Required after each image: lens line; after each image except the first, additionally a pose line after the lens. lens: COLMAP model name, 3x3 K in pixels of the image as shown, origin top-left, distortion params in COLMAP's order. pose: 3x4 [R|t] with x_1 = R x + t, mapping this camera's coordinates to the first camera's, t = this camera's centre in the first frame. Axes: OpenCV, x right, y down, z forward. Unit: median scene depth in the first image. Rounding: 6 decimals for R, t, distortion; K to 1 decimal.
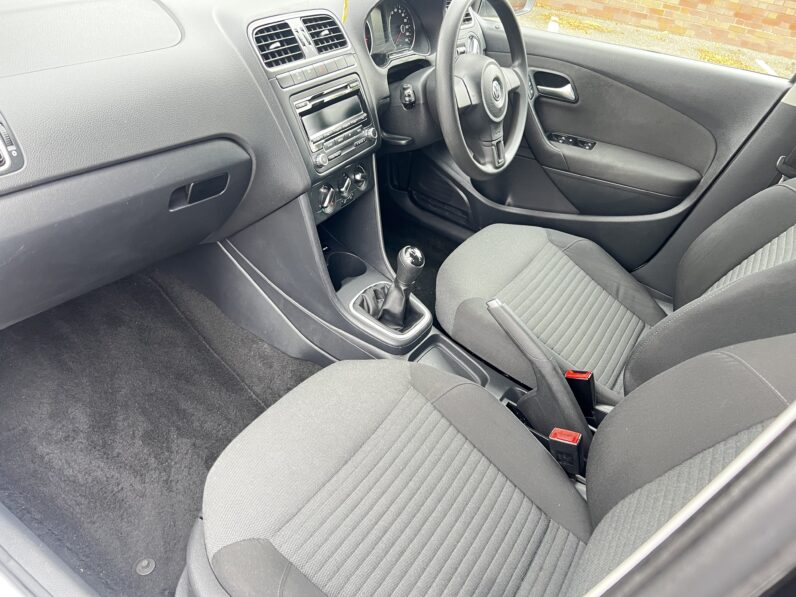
lens RADIAL K [[604.2, 0, 401.3], [0, 604.2, 299.0], [0, 0, 1]] dist [0.009045, -0.015210]
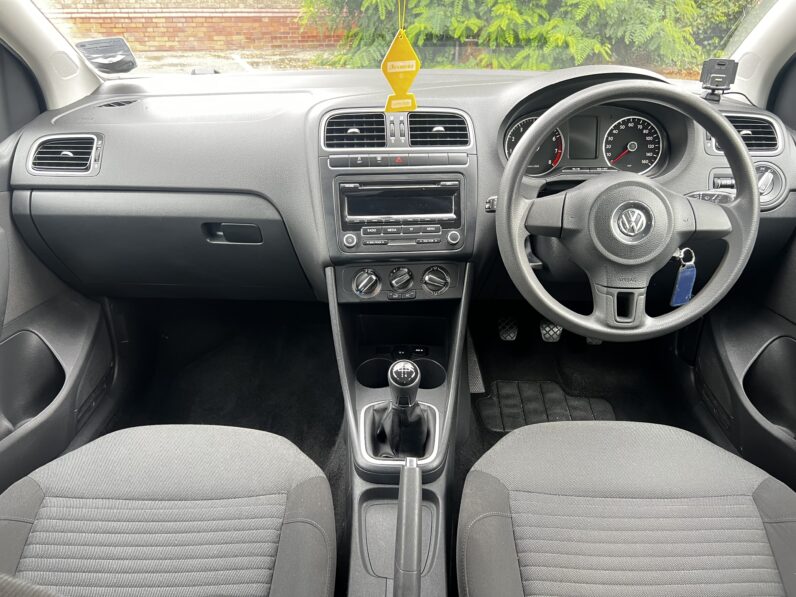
lens RADIAL K [[604.2, 0, 401.3], [0, 604.2, 299.0], [0, 0, 1]] dist [0.009045, -0.015210]
pose [[0.525271, 0.249140, -0.813646, 0.711632], [-0.433435, 0.901177, -0.003874, -0.168686], [0.732274, 0.354697, 0.581348, 0.499216]]
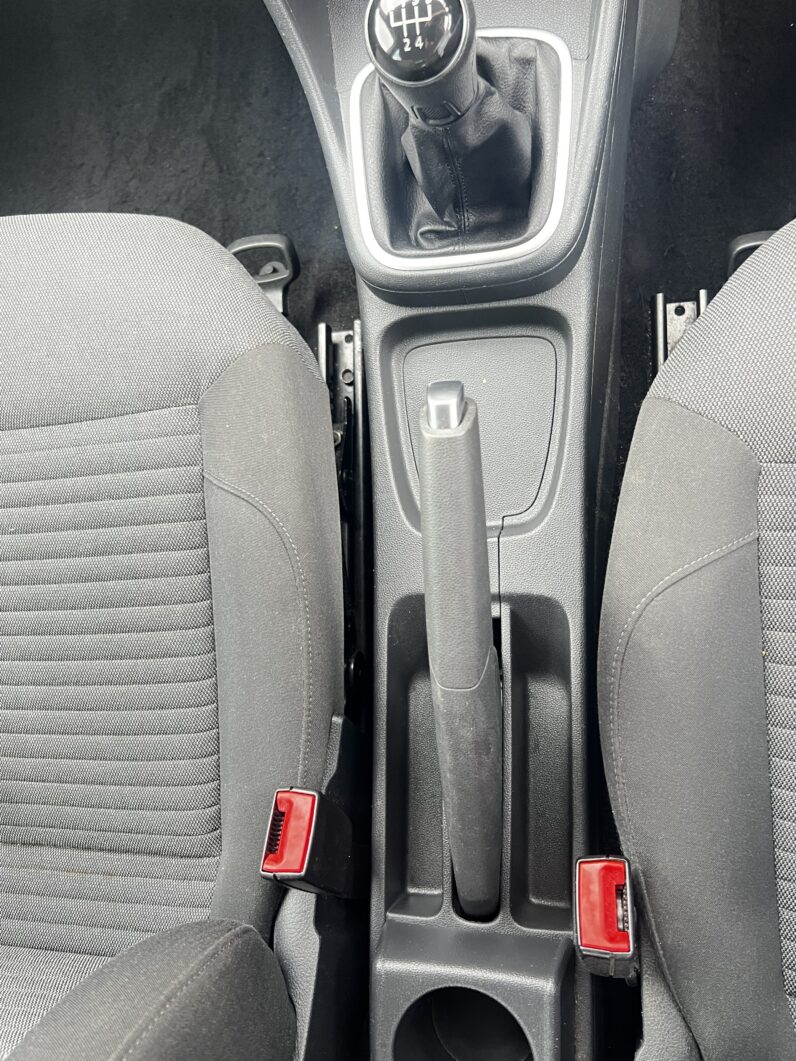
lens RADIAL K [[846.6, 0, 398.0], [0, 846.6, 530.5], [0, 0, 1]] dist [0.066392, -0.081625]
pose [[0.457529, 0.785071, -0.417530, 0.344047], [-0.215824, 0.553565, 0.804354, -0.248573], [0.862605, -0.277903, 0.422710, 0.830228]]
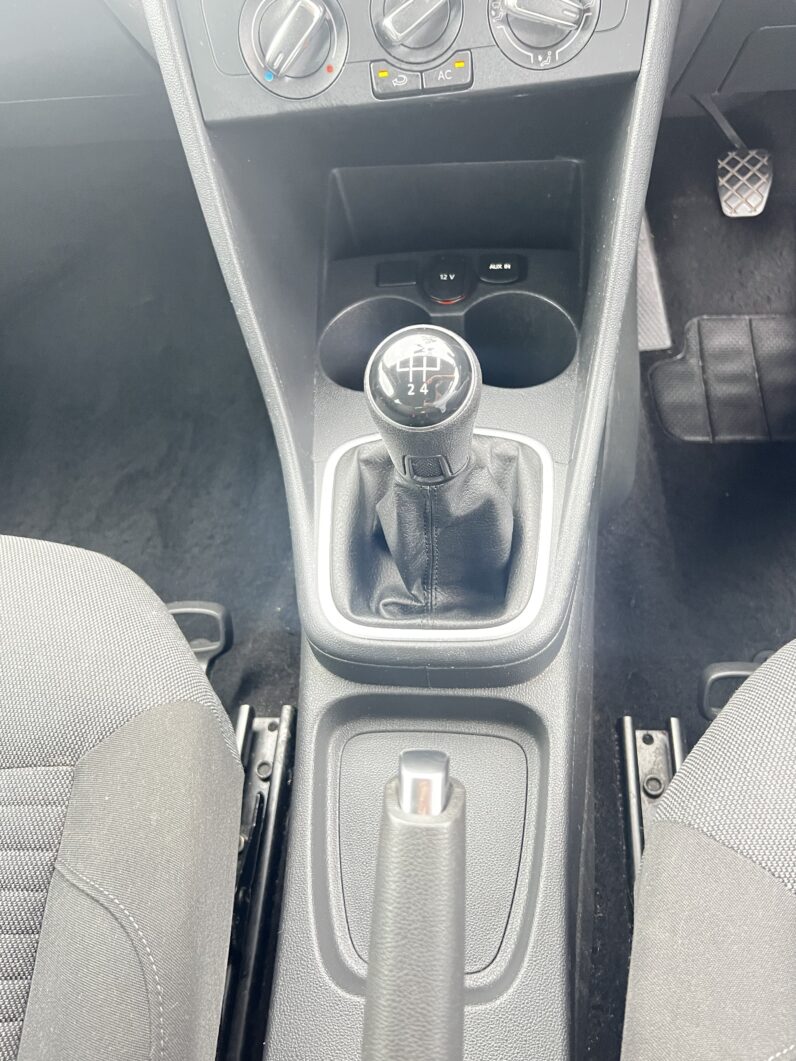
lens RADIAL K [[846.6, 0, 398.0], [0, 846.6, 530.5], [0, 0, 1]] dist [0.066392, -0.081625]
pose [[0.438030, 0.549815, -0.711220, 0.302095], [-0.371214, 0.831182, 0.413927, -0.163479], [0.818737, 0.082703, 0.568181, 0.852363]]
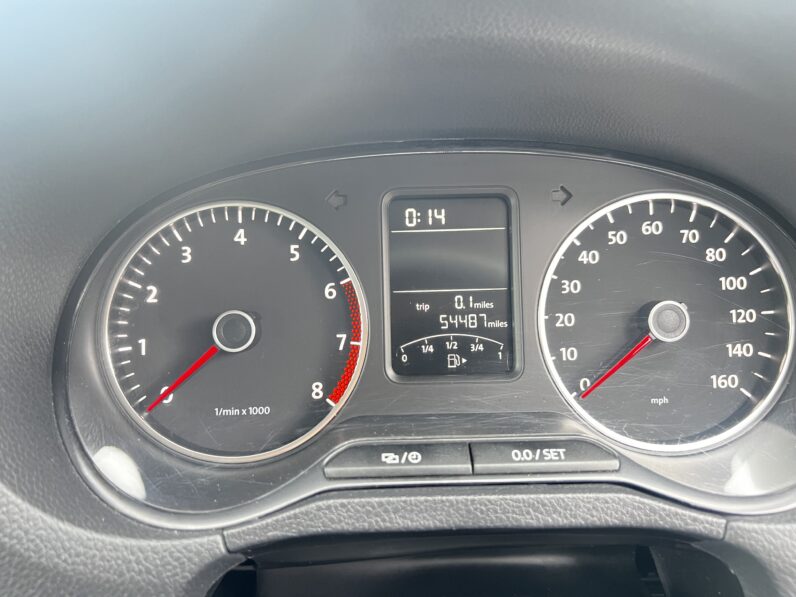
lens RADIAL K [[604.2, 0, 401.3], [0, 604.2, 299.0], [0, 0, 1]] dist [0.009045, -0.015210]
pose [[0.561009, 0.080773, -0.823860, 0.137789], [-0.412190, 0.890337, -0.193391, -0.503615], [0.717892, 0.448080, 0.532780, 1.104166]]
